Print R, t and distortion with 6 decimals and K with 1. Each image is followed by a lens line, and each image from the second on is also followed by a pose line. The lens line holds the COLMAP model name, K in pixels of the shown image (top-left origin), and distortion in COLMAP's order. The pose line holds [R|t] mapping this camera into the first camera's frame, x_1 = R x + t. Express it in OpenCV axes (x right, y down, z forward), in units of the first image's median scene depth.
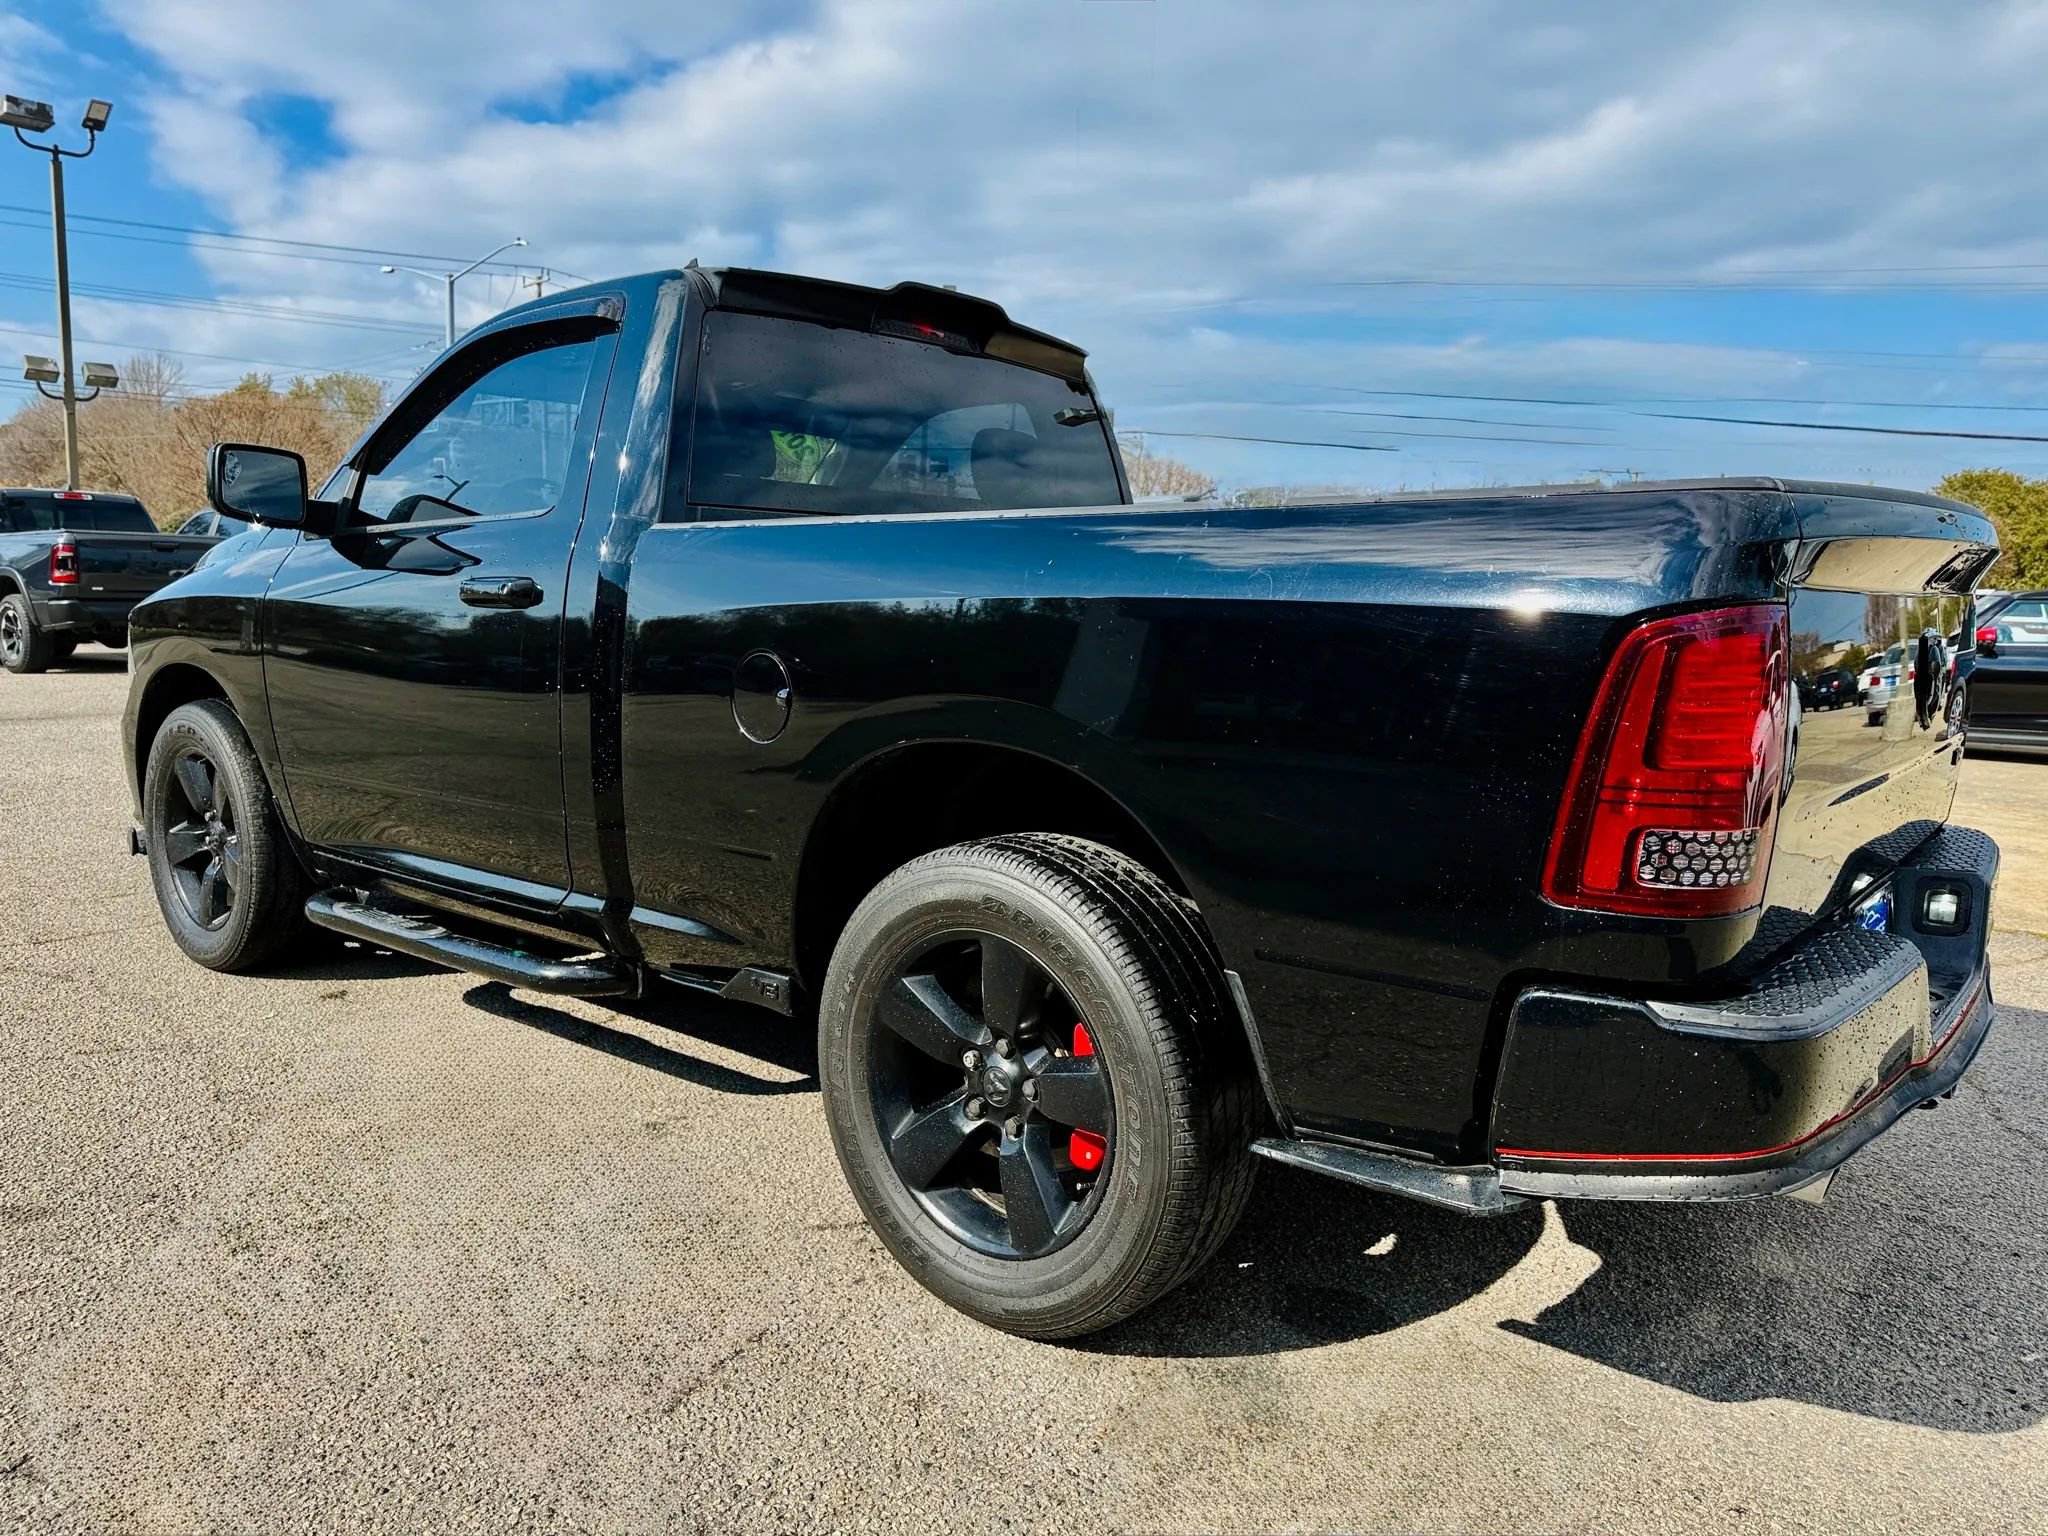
lens RADIAL K [[1456.3, 0, 1024.0], [0, 1456.3, 768.0], [0, 0, 1]] dist [0.020343, -0.002413]
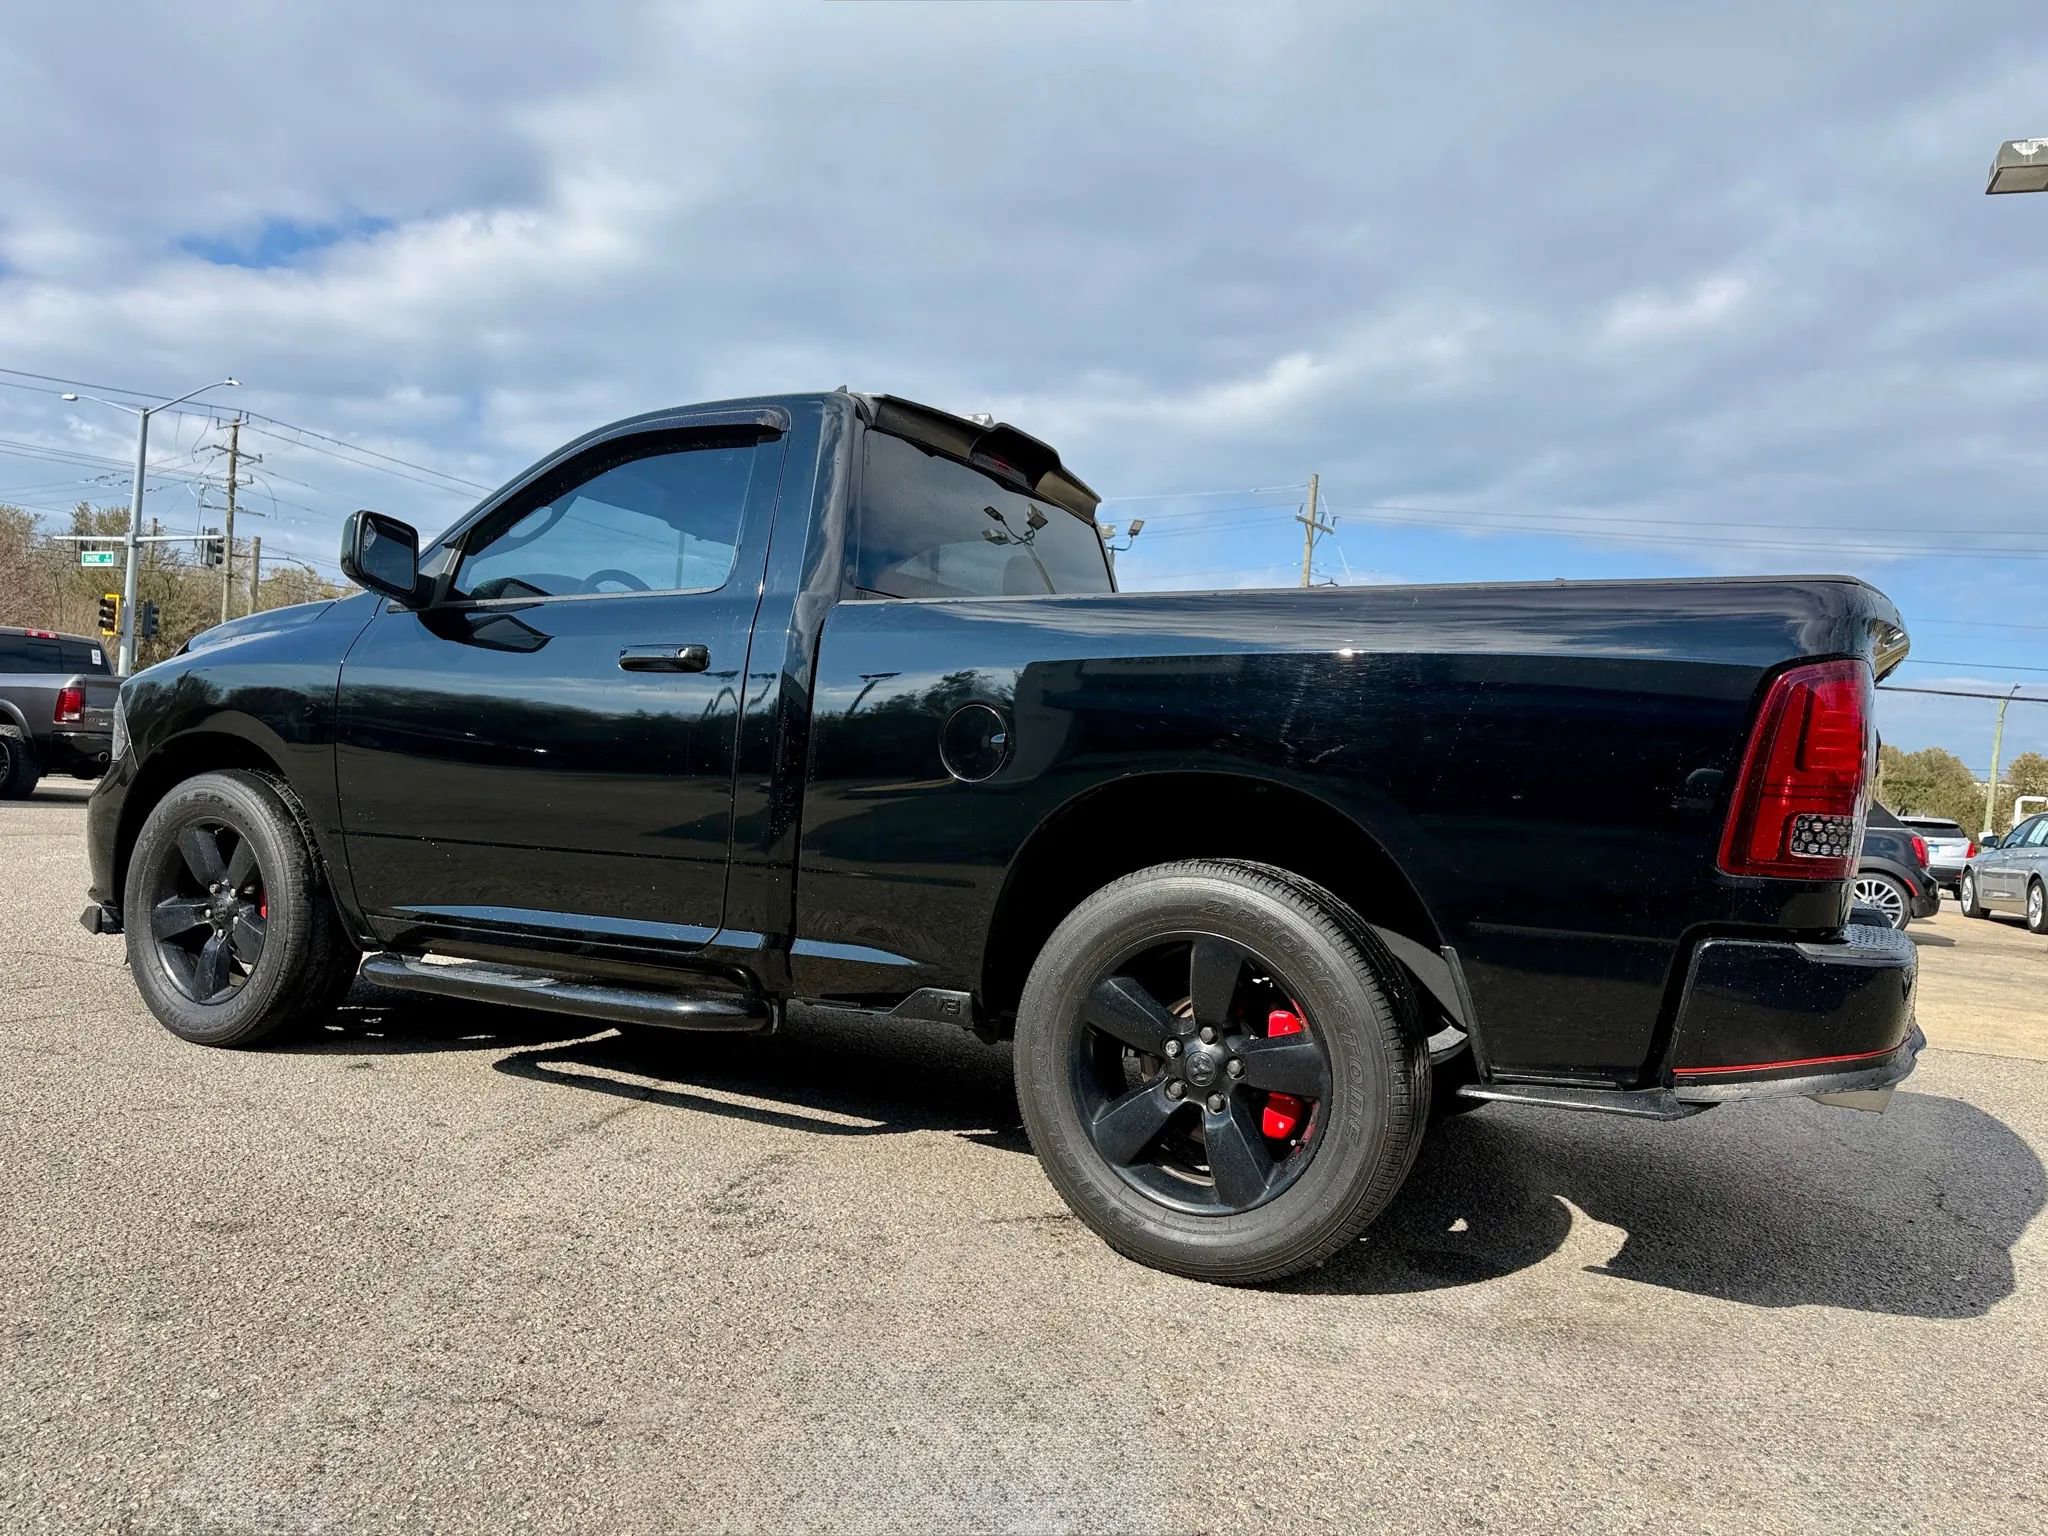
lens RADIAL K [[1464.6, 0, 1020.8], [0, 1464.6, 766.0], [0, 0, 1]] dist [0.030653, -0.006351]
pose [[0.976941, 0.038909, 0.209935, -0.412938], [-0.011357, 0.991333, -0.130882, 0.130103], [-0.213208, 0.125480, 0.968915, -0.150583]]
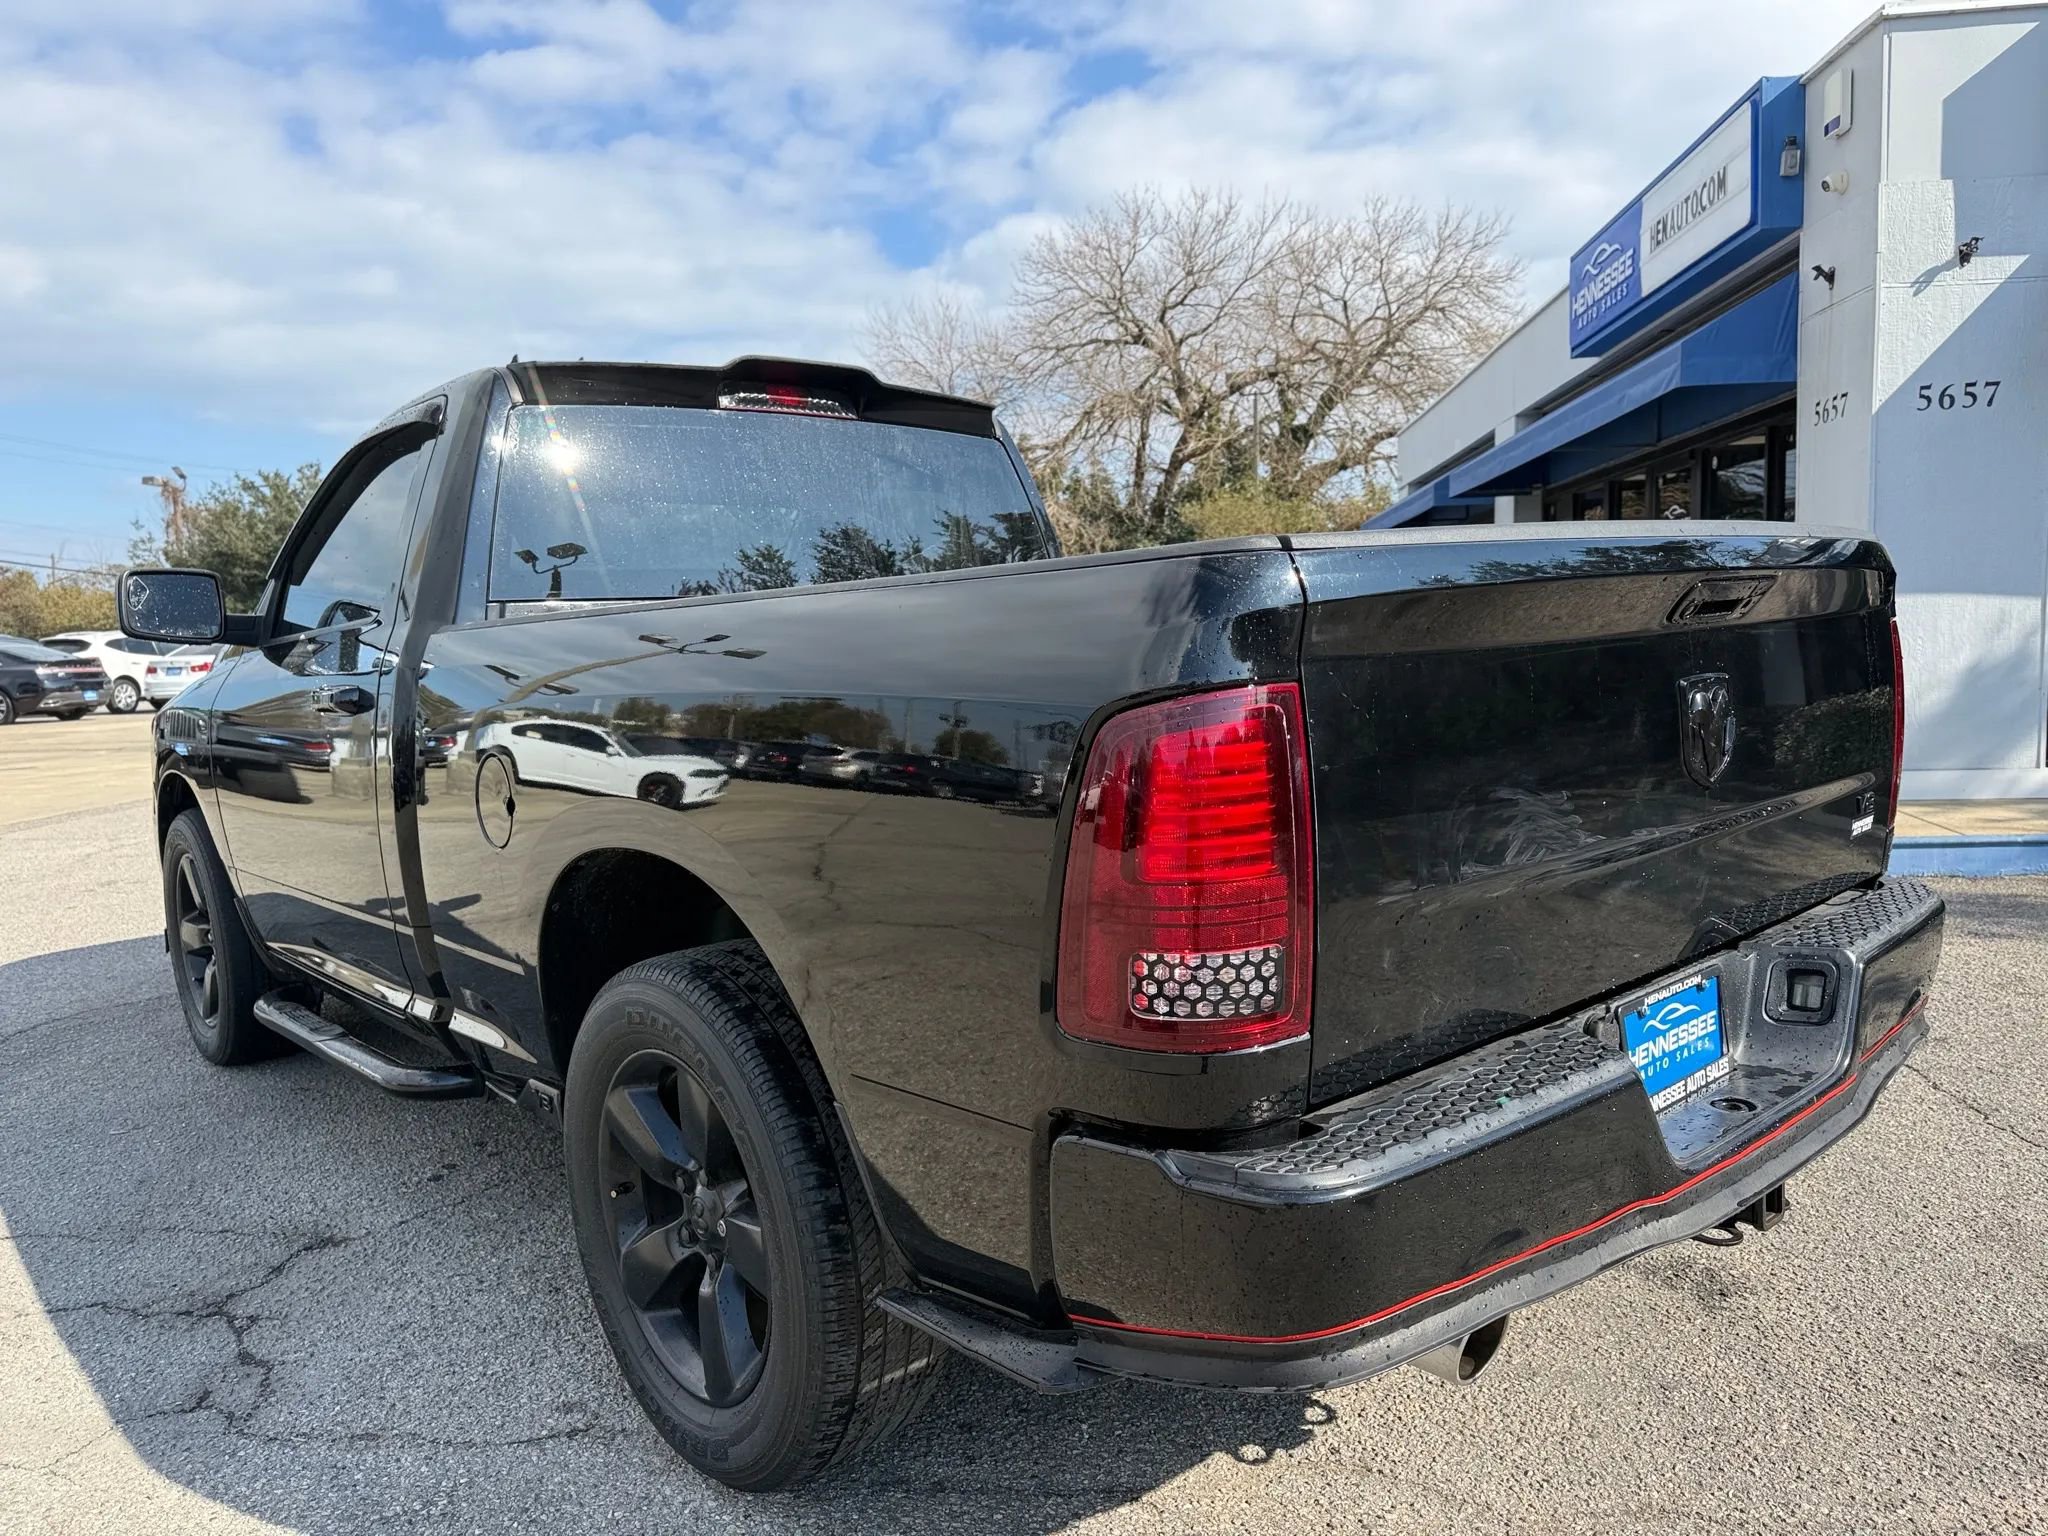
lens RADIAL K [[1478.3, 0, 1024.0], [0, 1478.3, 768.0], [0, 0, 1]] dist [0.004028, -0.000206]
pose [[0.985855, -0.047046, -0.160863, 0.347914], [0.042938, 0.998659, -0.028922, -0.029976], [0.162008, 0.021606, 0.986553, 0.091277]]
